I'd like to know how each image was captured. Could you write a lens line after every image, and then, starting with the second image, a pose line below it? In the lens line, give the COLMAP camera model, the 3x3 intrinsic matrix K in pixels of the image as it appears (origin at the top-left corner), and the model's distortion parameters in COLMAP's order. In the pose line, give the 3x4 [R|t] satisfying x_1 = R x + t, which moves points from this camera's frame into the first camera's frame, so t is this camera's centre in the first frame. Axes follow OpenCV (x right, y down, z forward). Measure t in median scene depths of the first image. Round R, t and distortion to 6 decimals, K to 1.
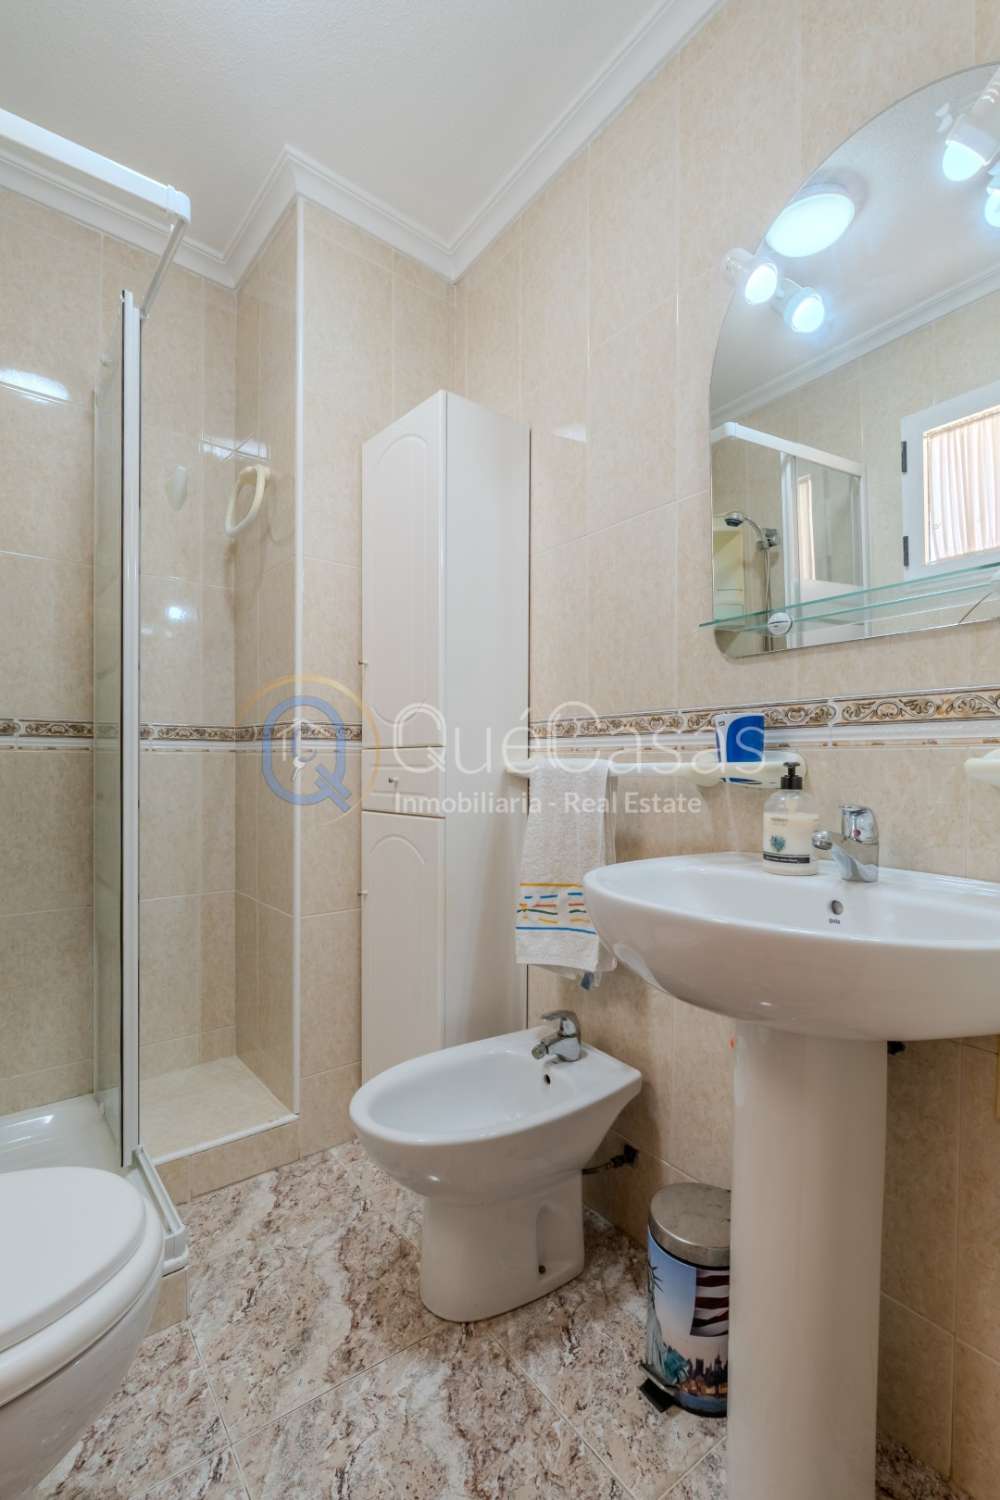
lens RADIAL K [[697.9, 0, 500.6], [0, 697.9, 765.8], [0, 0, 1]] dist [-0.001823, -0.000757]
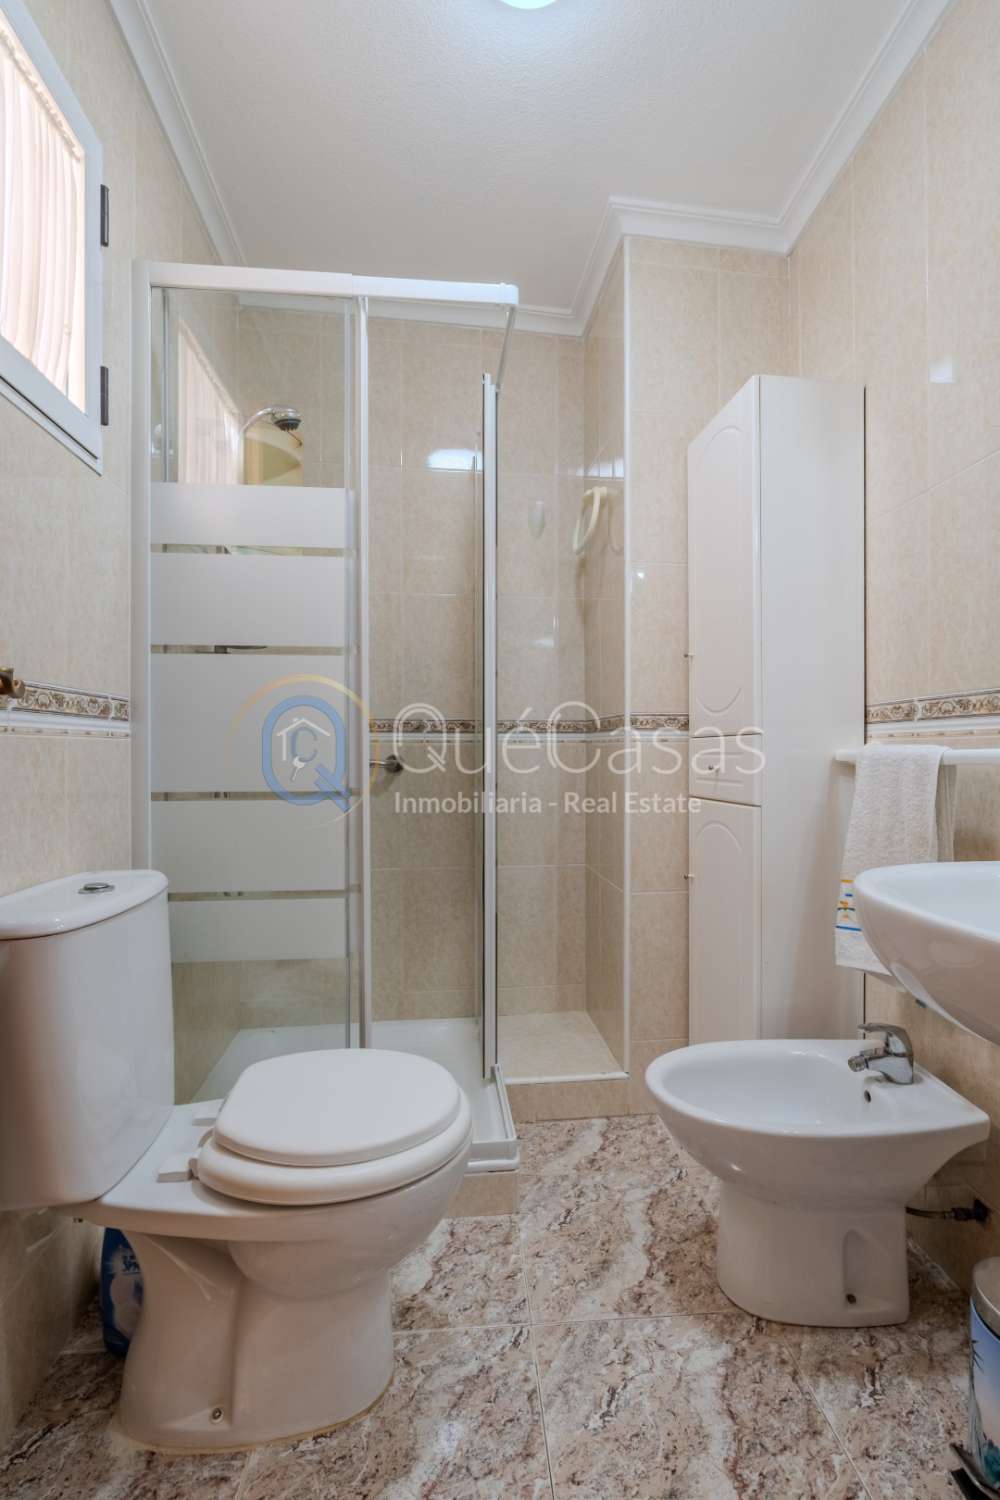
lens RADIAL K [[679.6, 0, 500.0], [0, 679.6, 750.0], [0, 0, 1]] dist [-0.003410, -0.000222]
pose [[0.844981, -0.008081, -0.534736, 0.139411], [0.004421, 0.999957, -0.008126, 0.001306], [0.534779, 0.004502, 0.844980, -0.009079]]
